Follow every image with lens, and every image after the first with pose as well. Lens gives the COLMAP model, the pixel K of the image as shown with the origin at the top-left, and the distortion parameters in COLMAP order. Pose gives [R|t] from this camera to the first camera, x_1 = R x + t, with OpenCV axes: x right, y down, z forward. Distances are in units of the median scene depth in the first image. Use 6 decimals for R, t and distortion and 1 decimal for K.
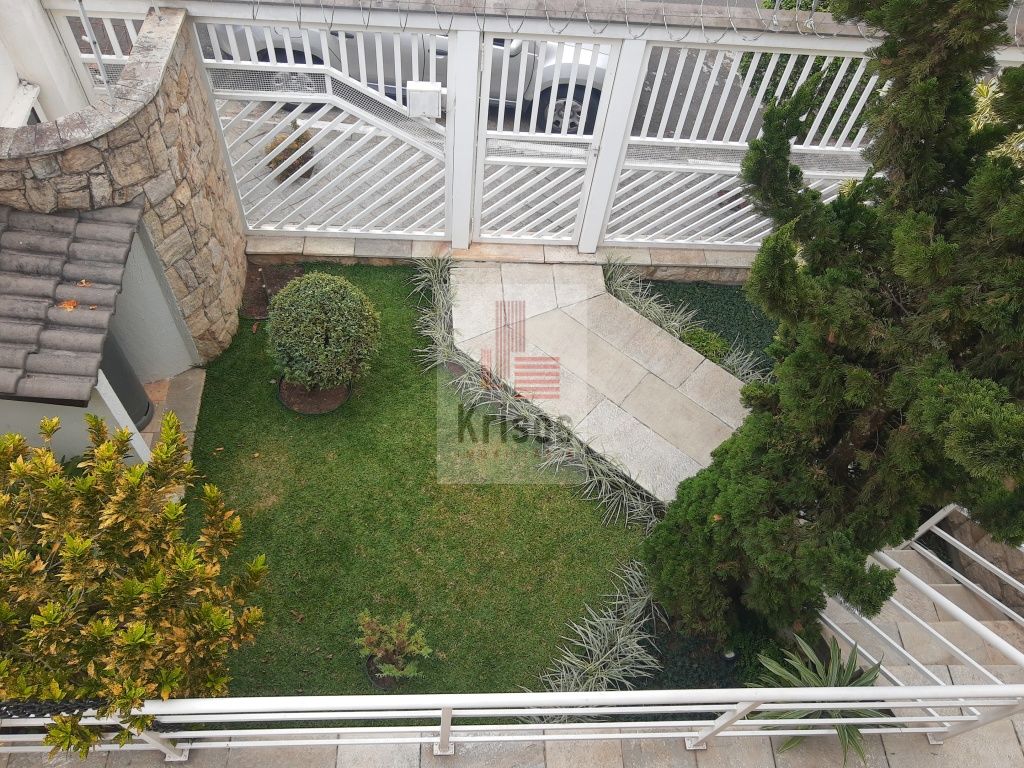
lens RADIAL K [[804.3, 0, 512.3], [0, 804.3, 385.4], [0, 0, 1]] dist [-0.005321, 0.028847]
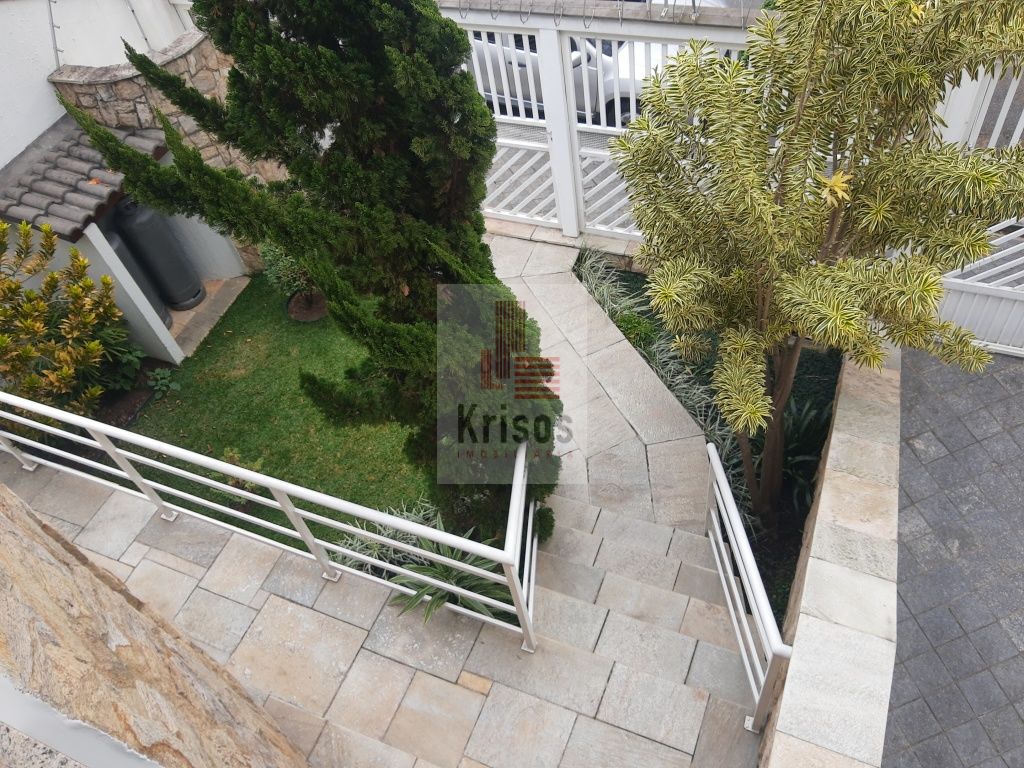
lens RADIAL K [[804.3, 0, 512.4], [0, 804.3, 383.4], [0, 0, 1]] dist [-0.005321, 0.028847]
pose [[0.883530, 0.191629, -0.427379, 0.795740], [-0.230429, 0.972249, -0.040431, 0.137600], [0.407771, 0.134203, 0.903168, 0.009401]]
